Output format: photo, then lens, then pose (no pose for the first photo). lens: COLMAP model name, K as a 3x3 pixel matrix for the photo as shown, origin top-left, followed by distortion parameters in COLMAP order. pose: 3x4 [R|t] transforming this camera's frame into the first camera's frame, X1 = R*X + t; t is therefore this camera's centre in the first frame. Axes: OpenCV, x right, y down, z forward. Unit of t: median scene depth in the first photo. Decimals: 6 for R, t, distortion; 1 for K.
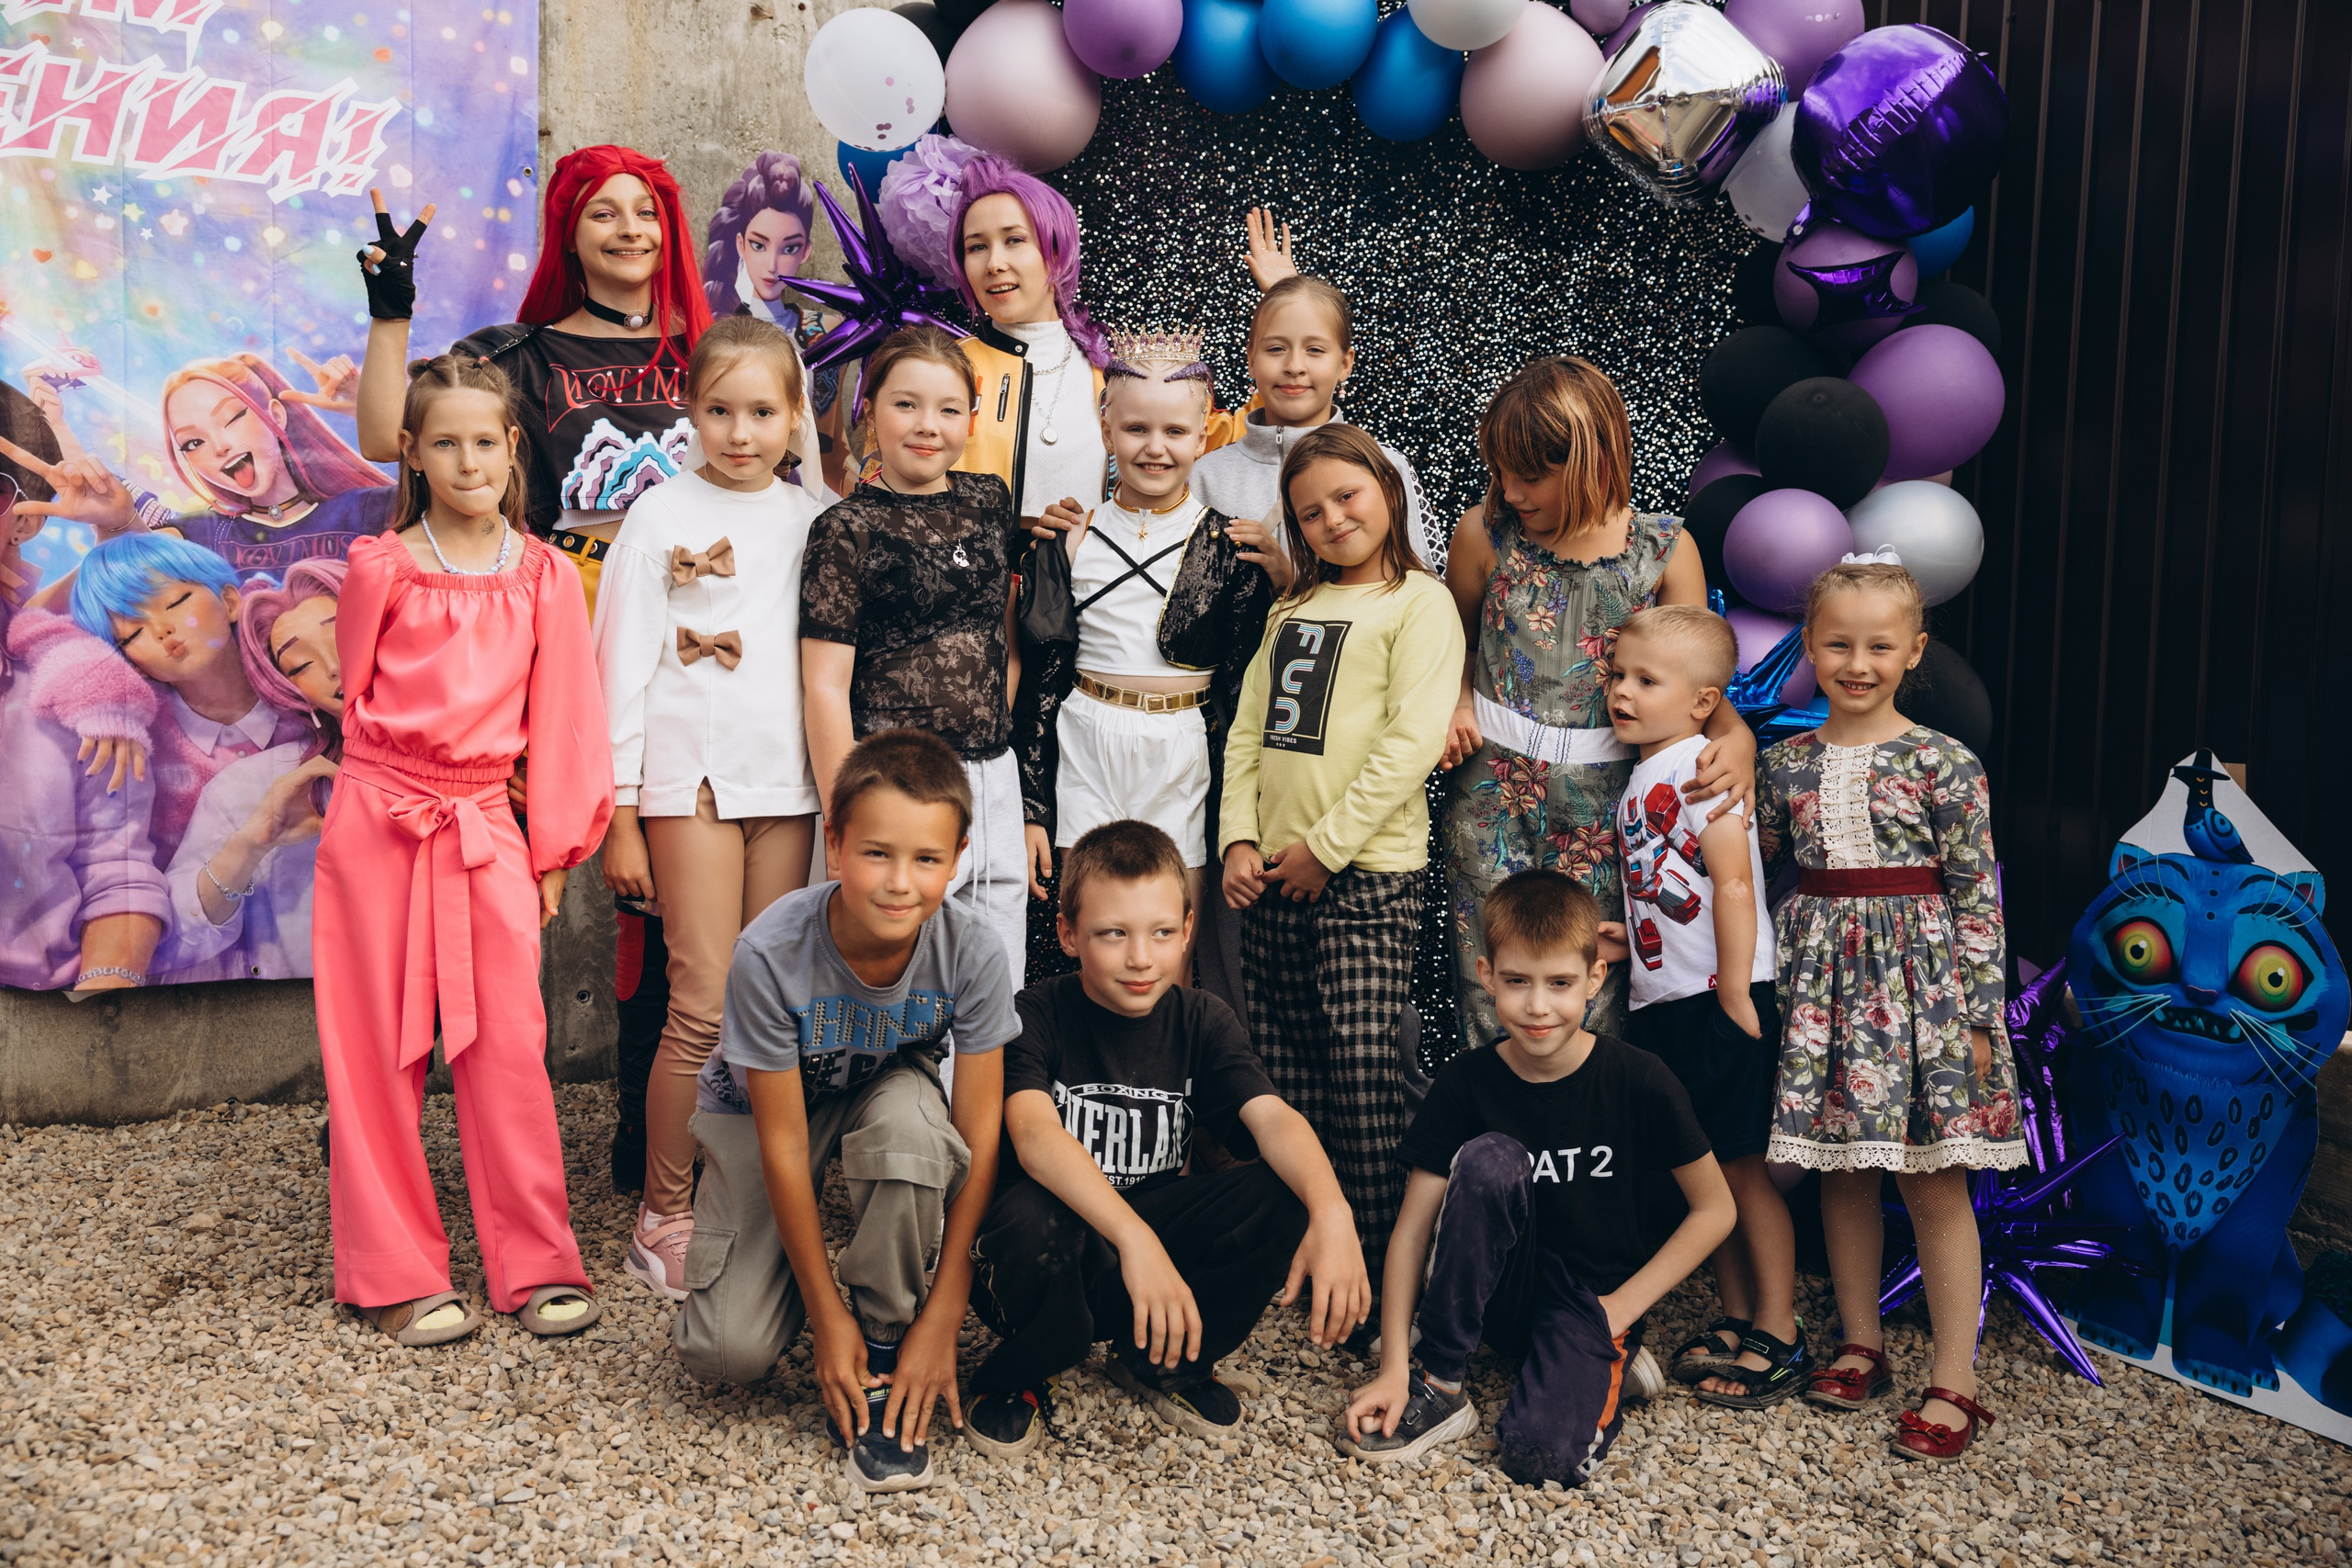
lens RADIAL K [[2518.7, 0, 1176.0], [0, 2518.7, 784.0], [0, 0, 1]] dist [0.191314, -0.352778]
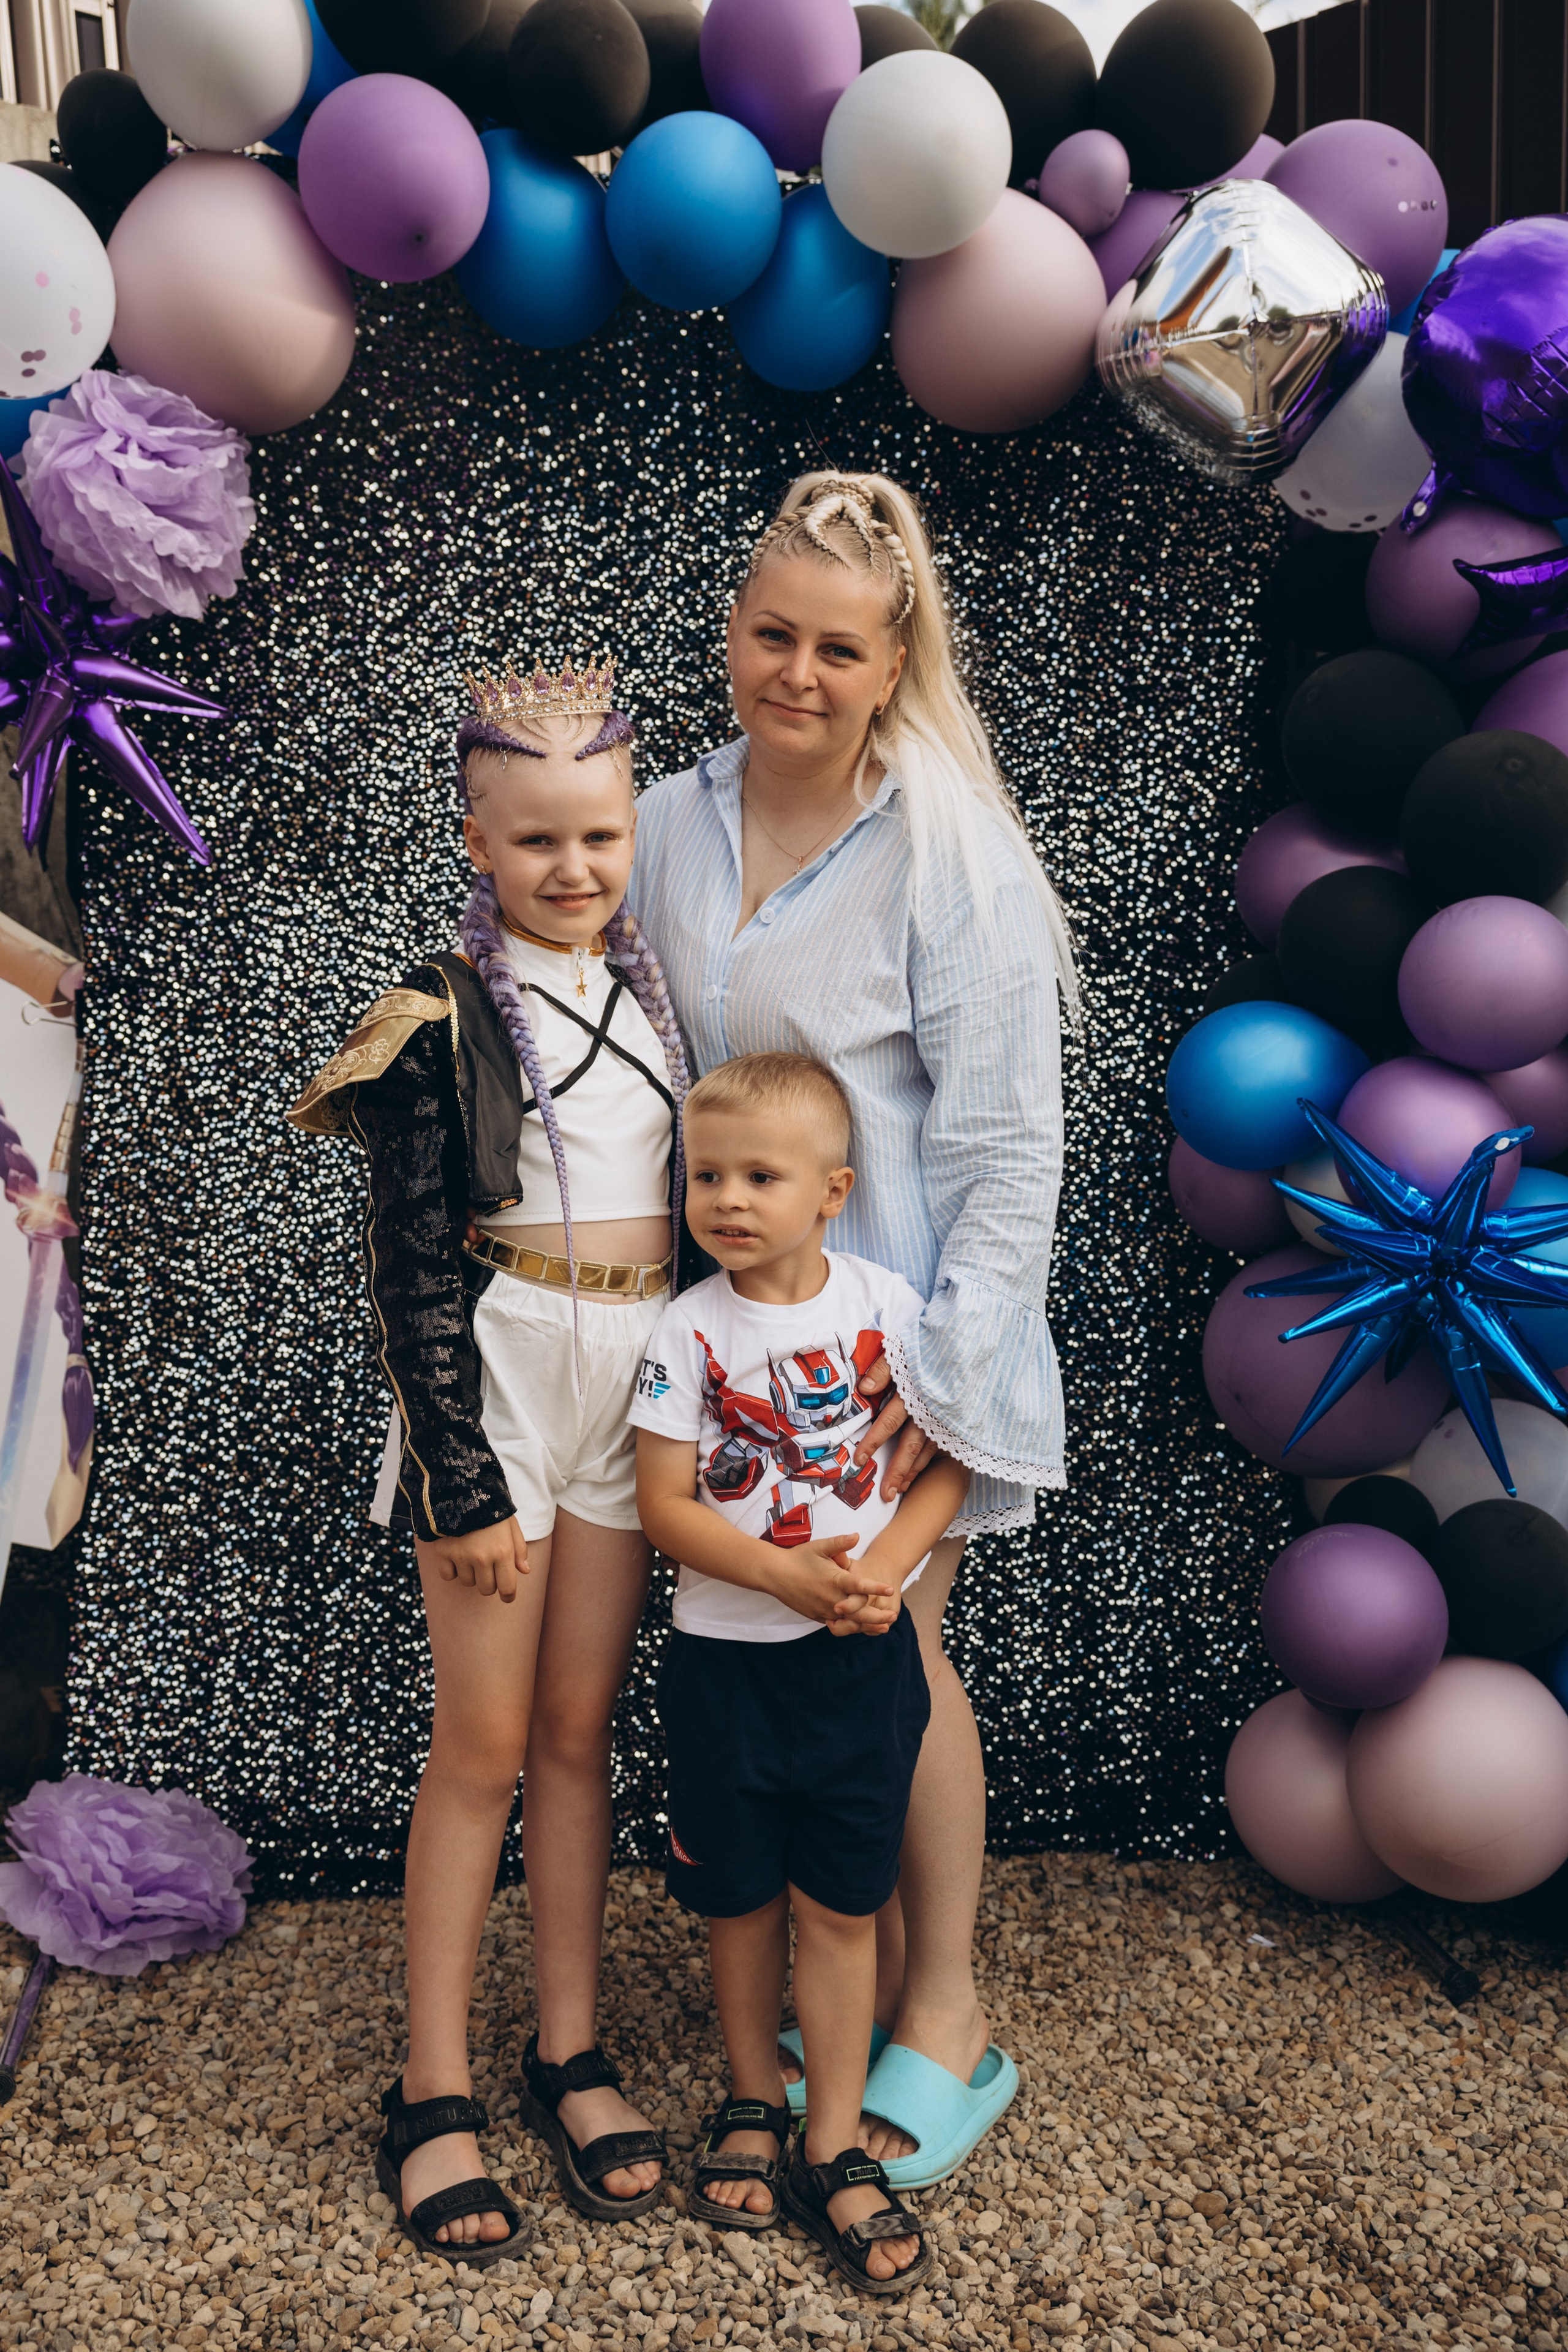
lens RADIAL K [[2518.9, 0, 784.0], [0, 2518.9, 1176.0], [0, 0, 1]] dist [0.191314, -0.352778]
pose [[0.952093, -0.087367, 0.293062, -0.134819], [0.076670, 0.995909, 0.047814, -0.074913], [-0.296041, -0.023055, 0.954897, 0.339253]]
